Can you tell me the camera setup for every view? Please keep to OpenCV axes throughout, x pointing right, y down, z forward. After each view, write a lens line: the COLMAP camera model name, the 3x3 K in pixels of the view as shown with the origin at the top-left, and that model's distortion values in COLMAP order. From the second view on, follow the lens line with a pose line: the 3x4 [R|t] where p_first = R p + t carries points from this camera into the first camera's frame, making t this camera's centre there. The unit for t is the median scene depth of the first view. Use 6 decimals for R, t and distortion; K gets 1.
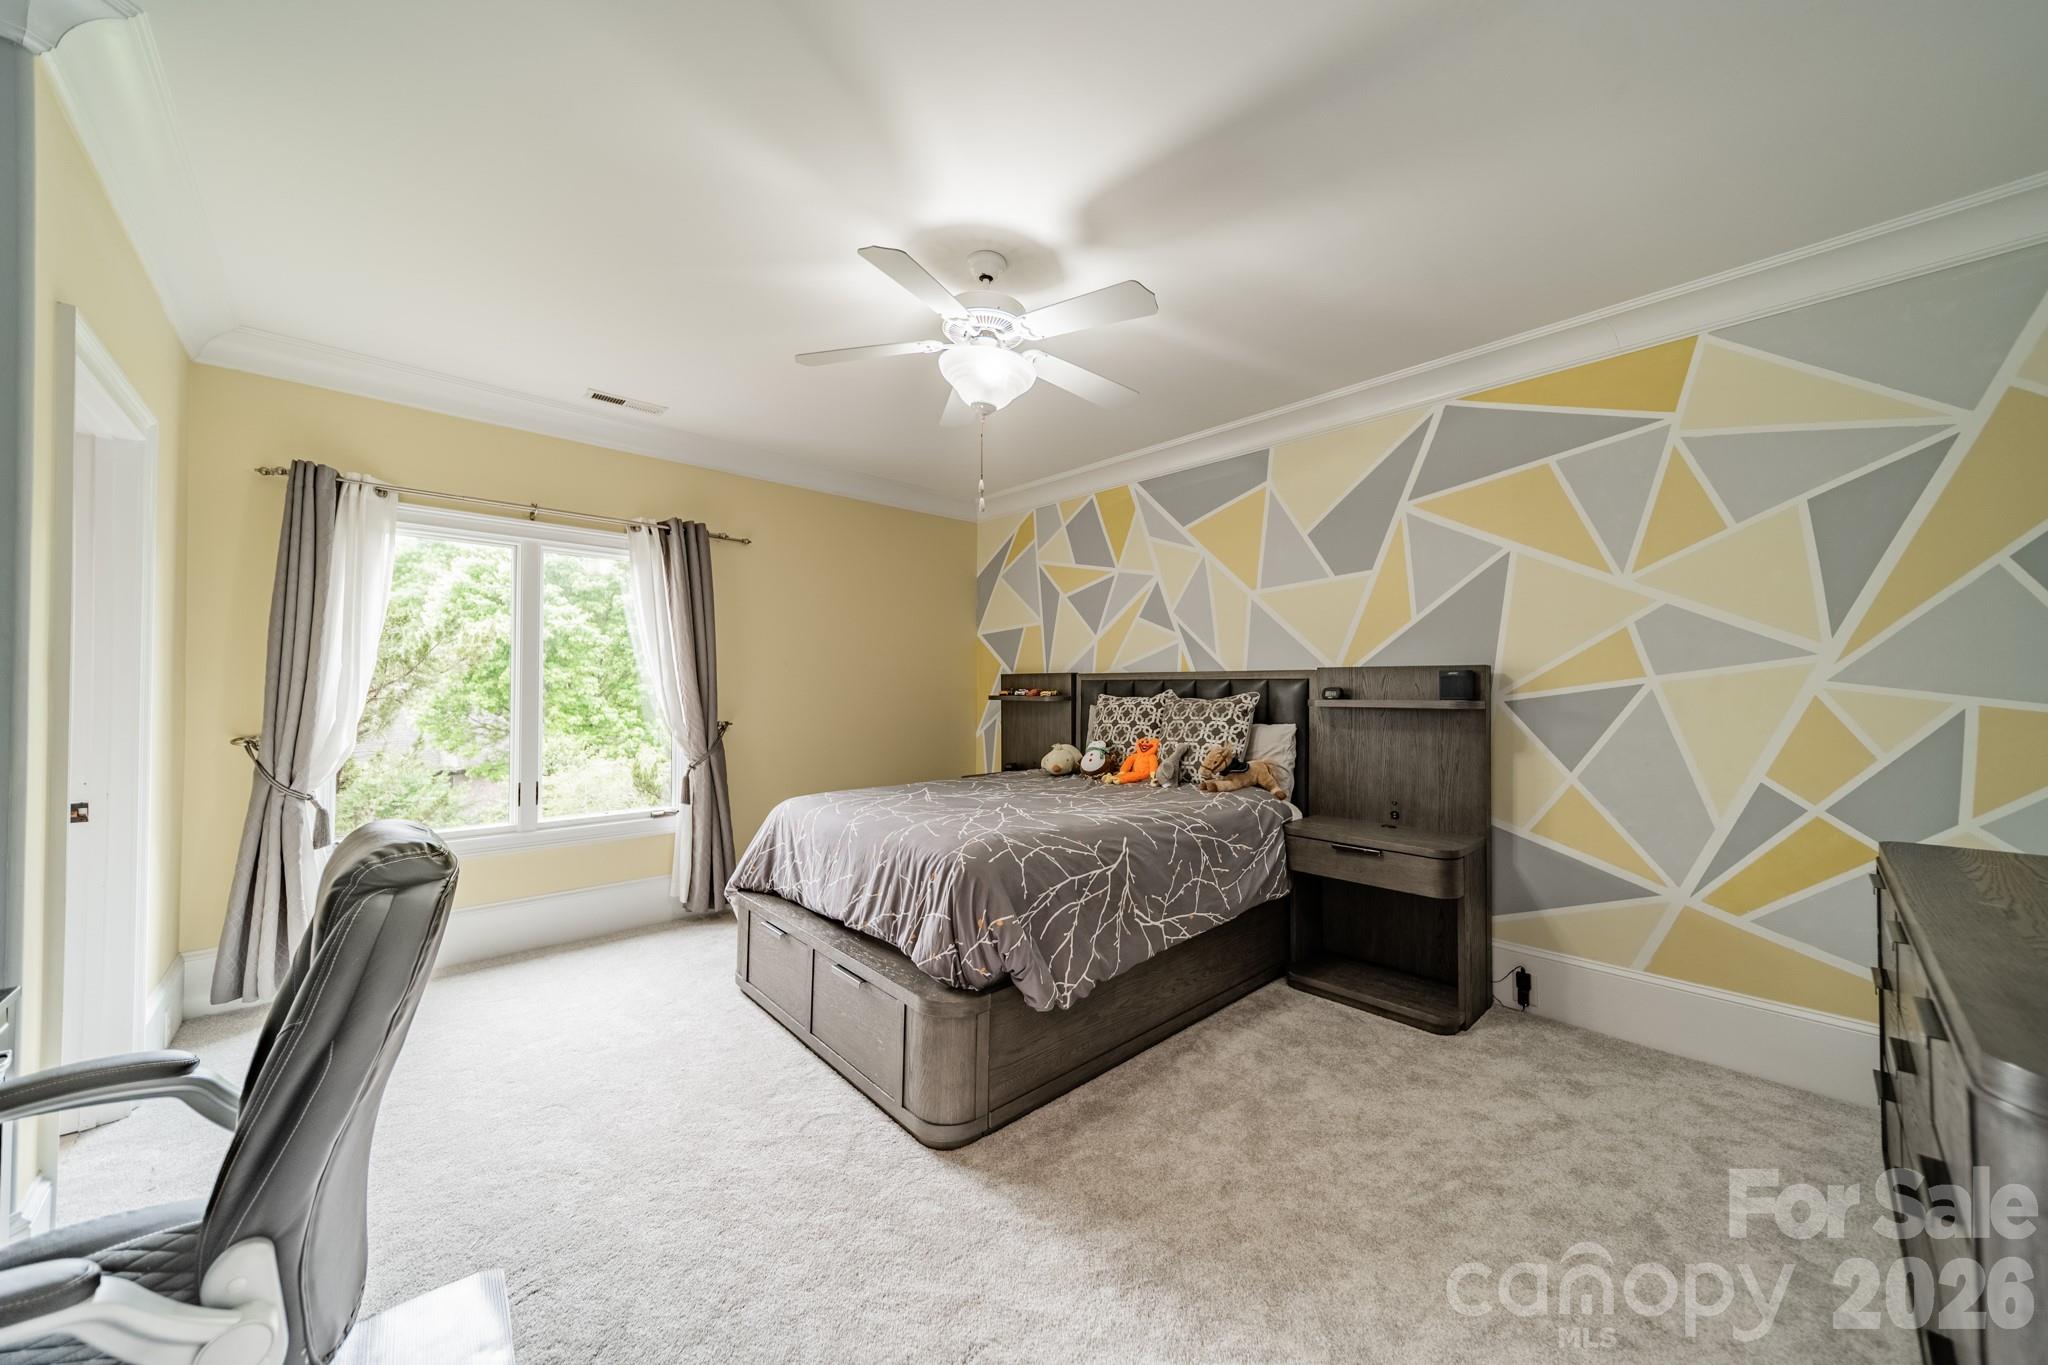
lens RADIAL K [[720.8, 0, 1038.5], [0, 720.8, 678.5], [0, 0, 1]] dist [0.007084, 0.000285]
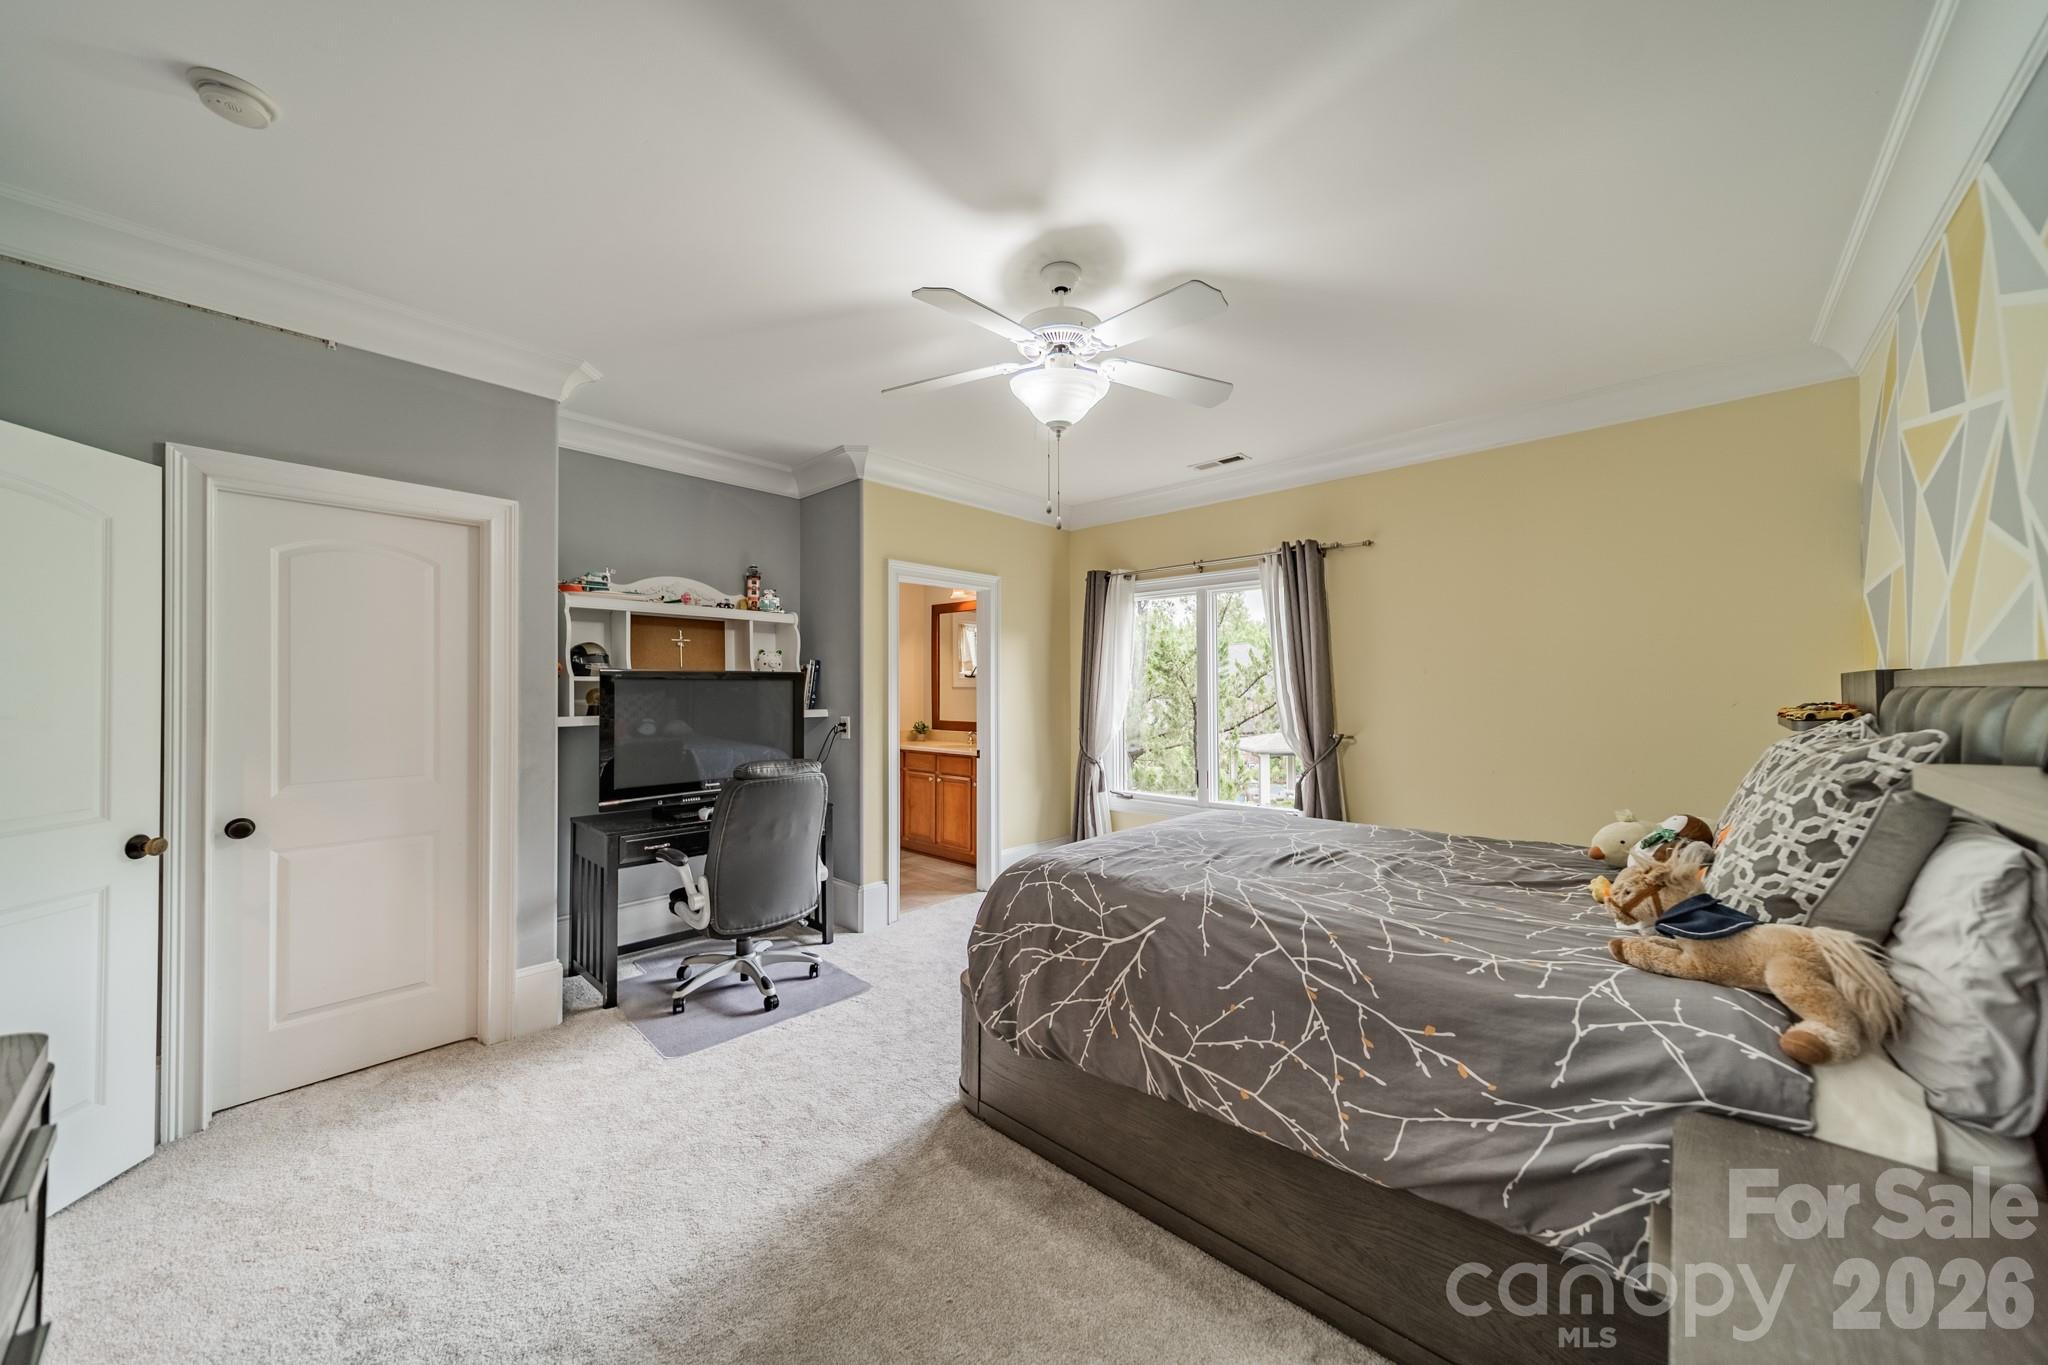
lens RADIAL K [[720.8, 0, 1017.2], [0, 720.8, 678.2], [0, 0, 1]] dist [0.007084, 0.000285]
pose [[0.071060, -0.020800, -0.997255, 0.780161], [0.019739, 0.999616, -0.019443, -0.007911], [0.997277, -0.018303, 0.071443, 0.751335]]
